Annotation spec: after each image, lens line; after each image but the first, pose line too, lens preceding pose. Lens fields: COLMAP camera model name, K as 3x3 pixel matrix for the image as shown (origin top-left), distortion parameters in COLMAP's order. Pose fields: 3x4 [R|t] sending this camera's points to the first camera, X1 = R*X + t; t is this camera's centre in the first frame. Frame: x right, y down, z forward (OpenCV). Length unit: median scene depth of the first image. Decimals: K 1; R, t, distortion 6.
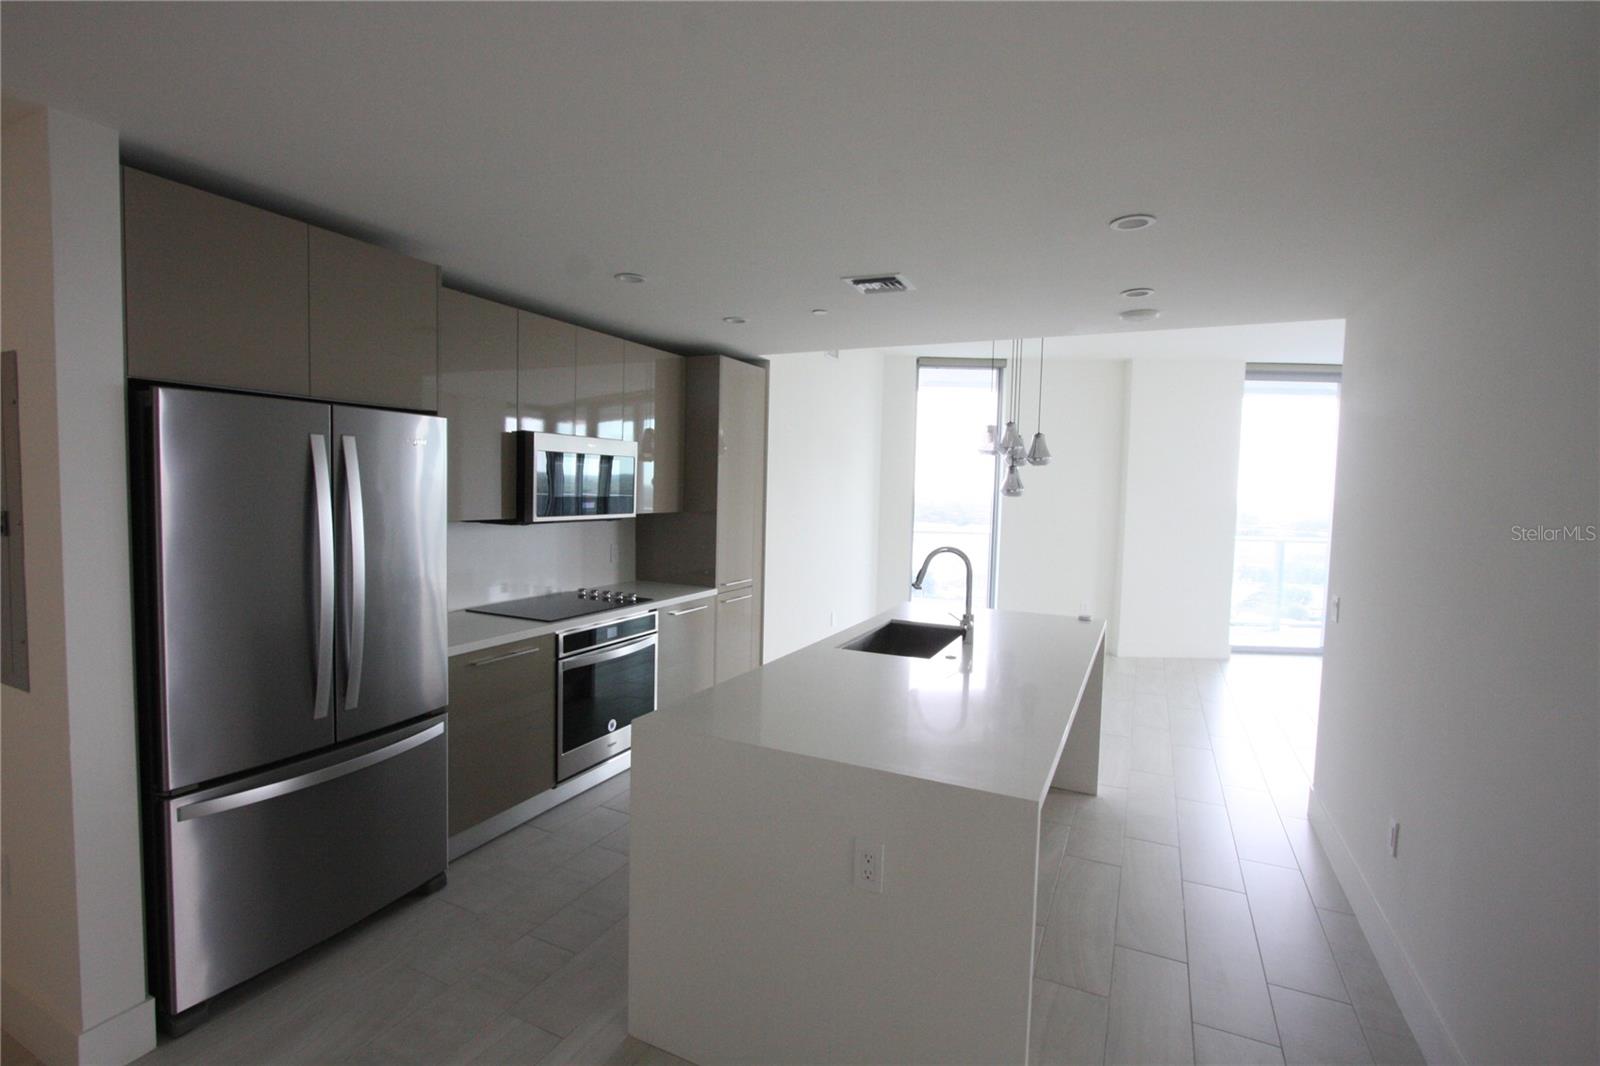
lens RADIAL K [[738.8, 0, 798.2], [0, 738.8, 533.2], [0, 0, 1]] dist [-0.015184, 0.000010]
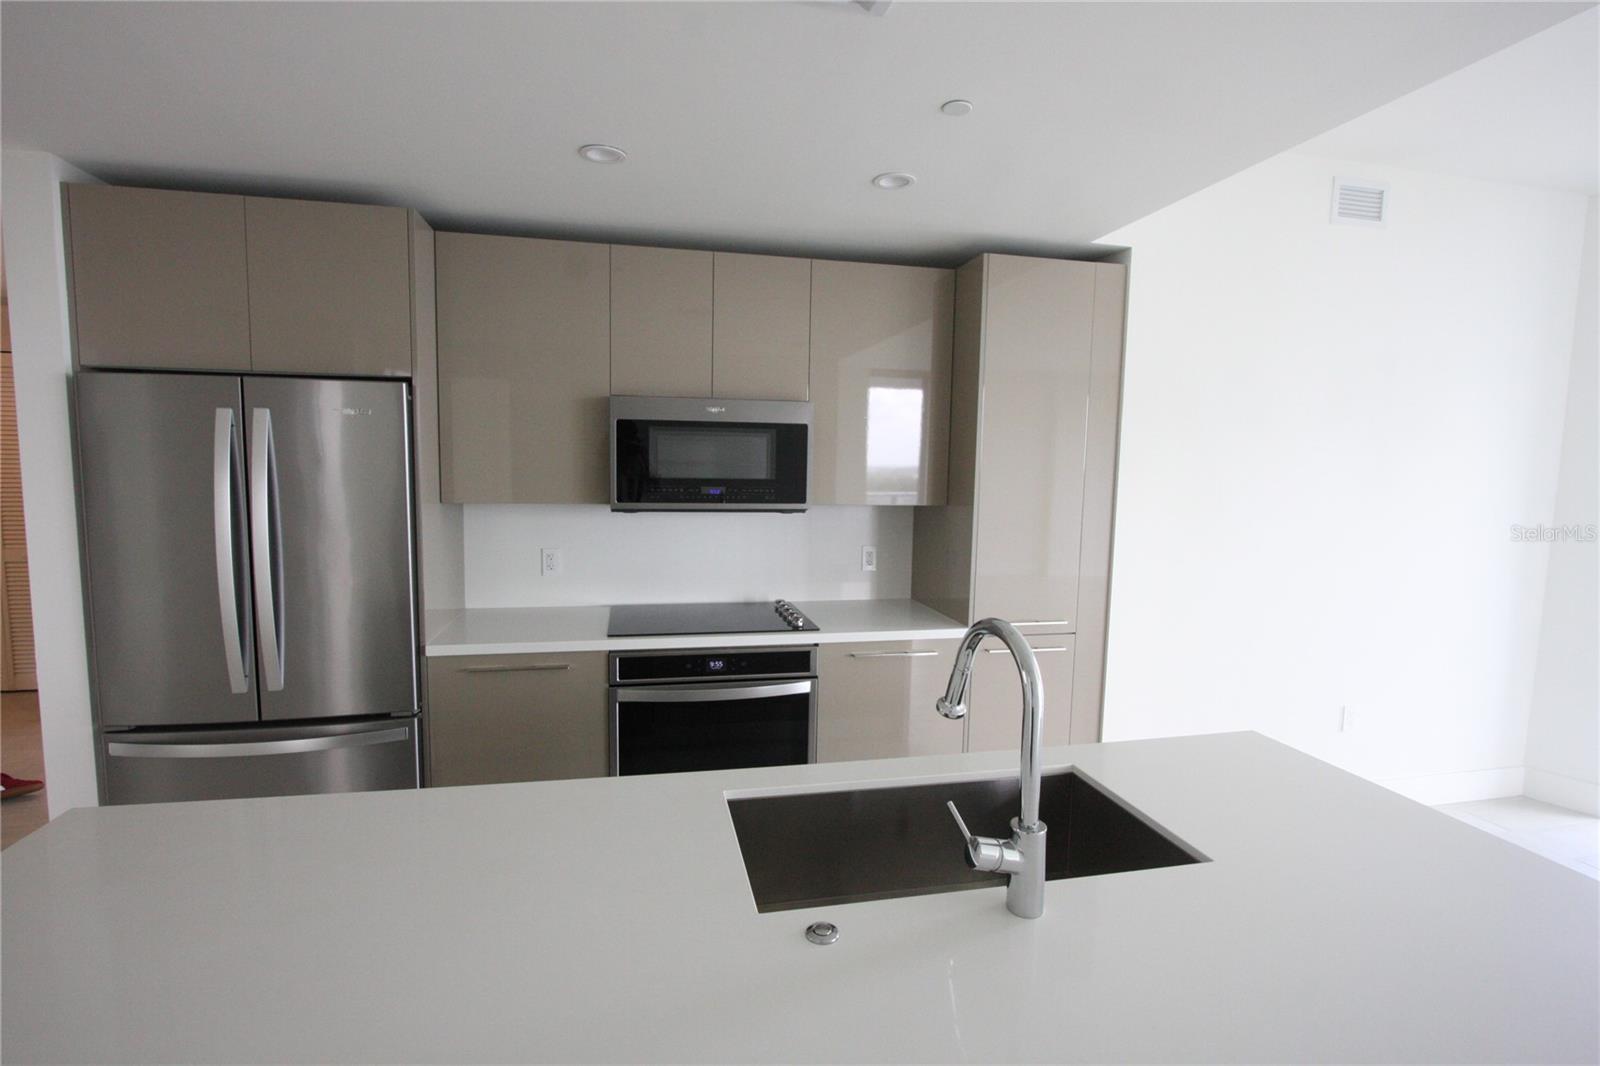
lens RADIAL K [[738.8, 0, 798.2], [0, 738.8, 533.2], [0, 0, 1]] dist [-0.015184, 0.000010]
pose [[0.608775, 0.060866, -0.791004, 0.534352], [-0.053658, 0.997928, 0.035492, -0.037660], [0.791526, 0.020837, 0.610780, 0.897903]]
